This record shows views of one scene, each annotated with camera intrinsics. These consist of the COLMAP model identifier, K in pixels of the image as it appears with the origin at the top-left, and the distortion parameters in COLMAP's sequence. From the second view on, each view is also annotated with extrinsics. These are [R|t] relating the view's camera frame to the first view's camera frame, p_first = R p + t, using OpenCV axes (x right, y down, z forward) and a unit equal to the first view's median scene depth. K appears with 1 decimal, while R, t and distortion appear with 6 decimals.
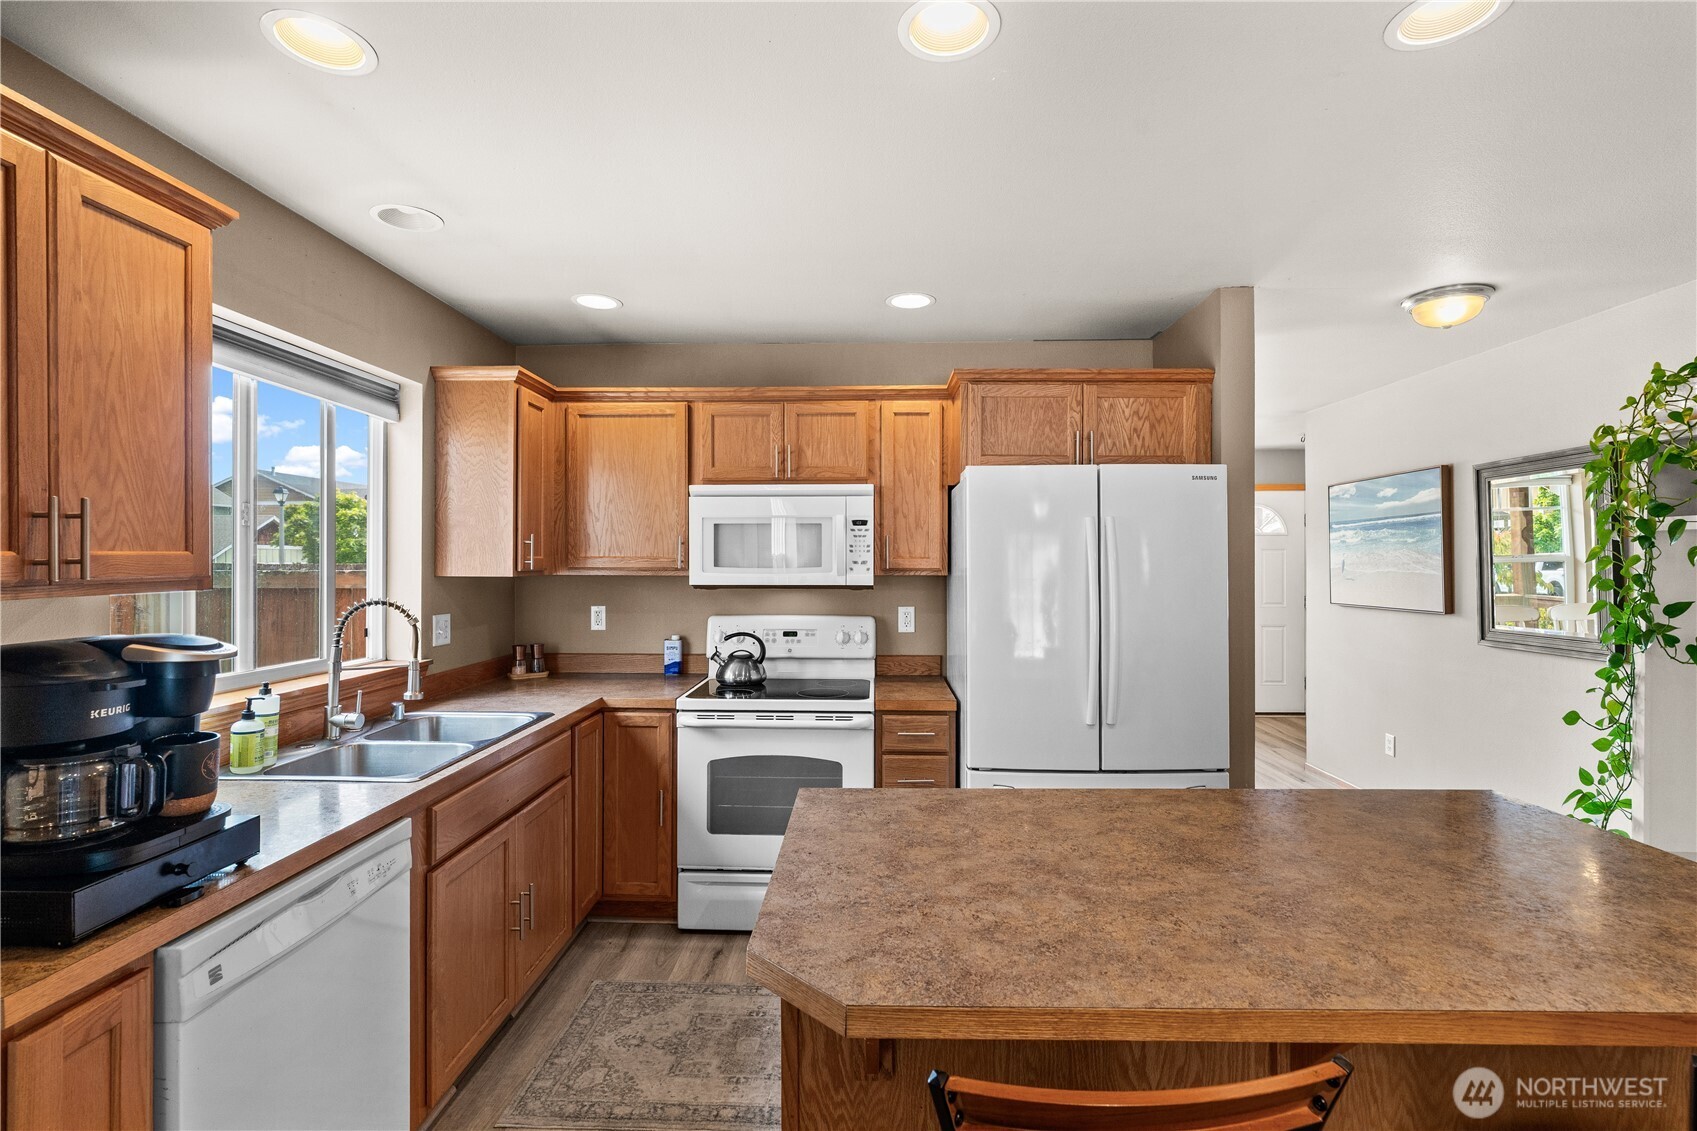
lens RADIAL K [[777.1, 0, 846.8], [0, 777.1, 563.0], [0, 0, 1]] dist [-0.007929, 0.001713]
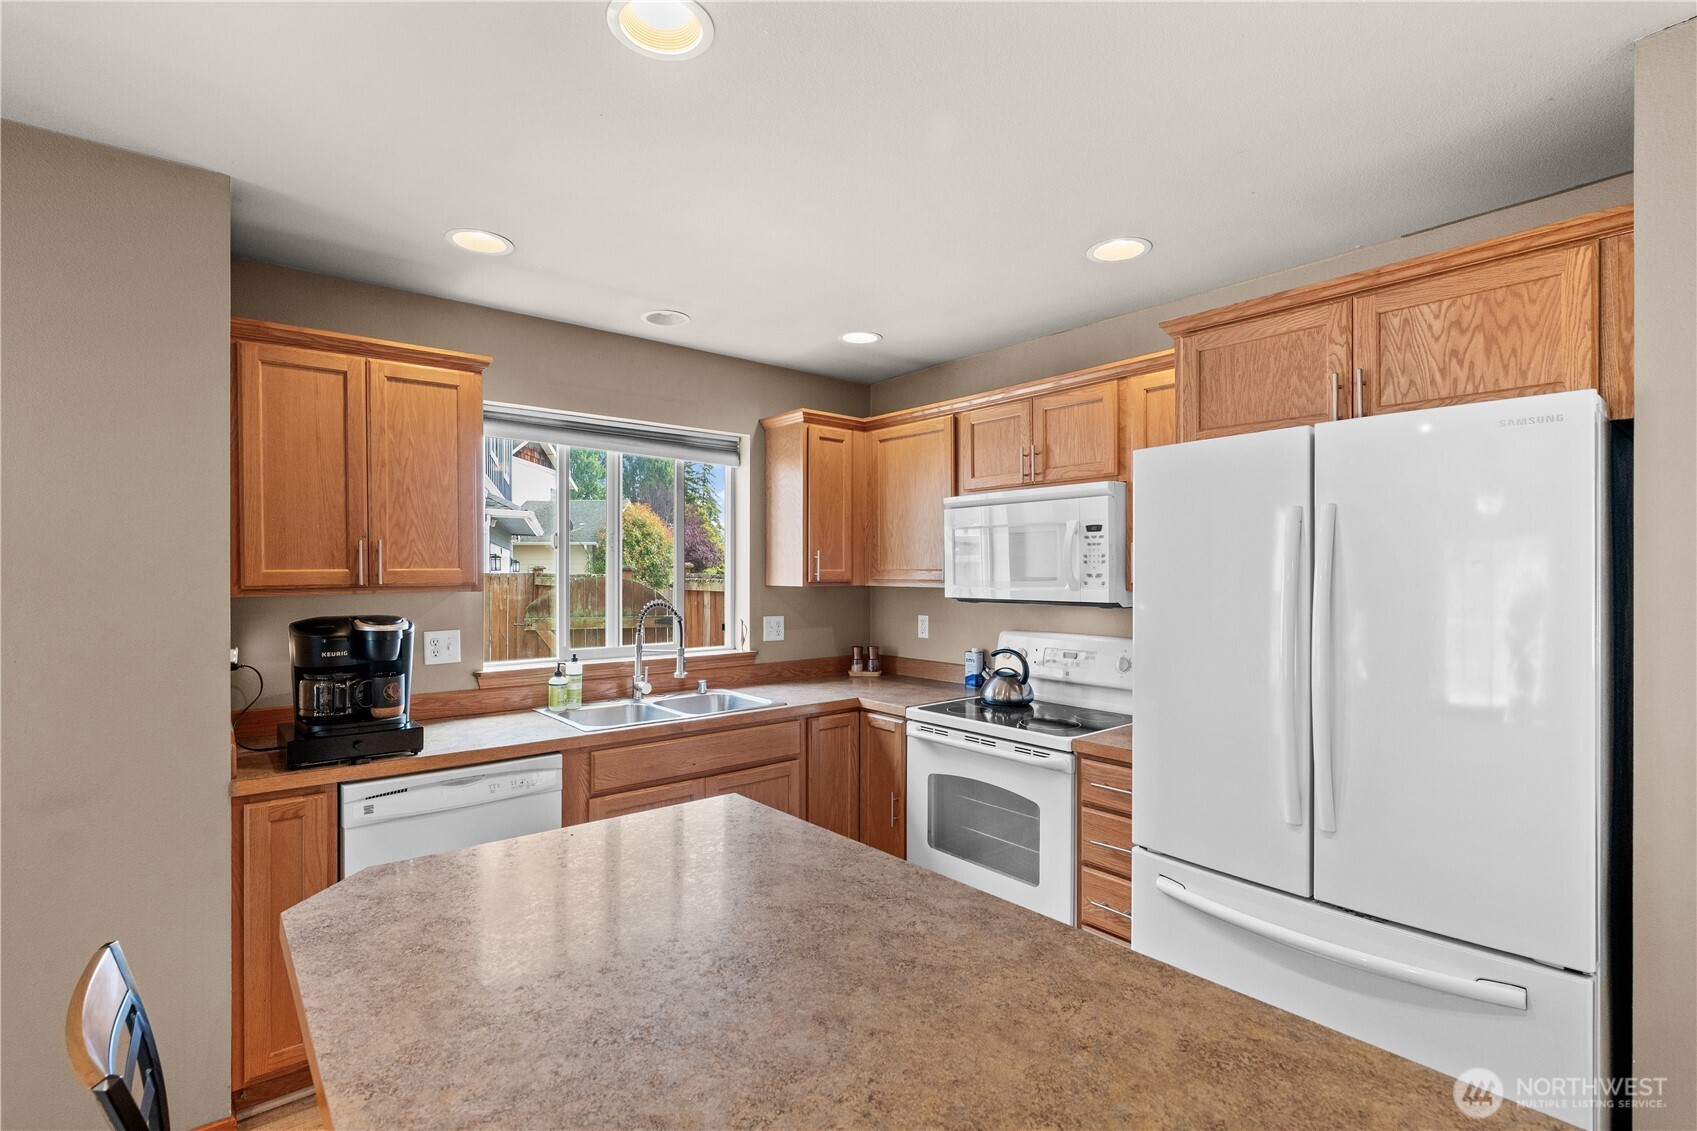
lens RADIAL K [[777.1, 0, 854.6], [0, 777.1, 577.2], [0, 0, 1]] dist [-0.007929, 0.001713]
pose [[0.669196, 0.003821, -0.743076, 0.503457], [-0.001296, 0.999991, 0.003974, -0.001810], [0.743085, -0.001696, 0.669195, 0.262854]]
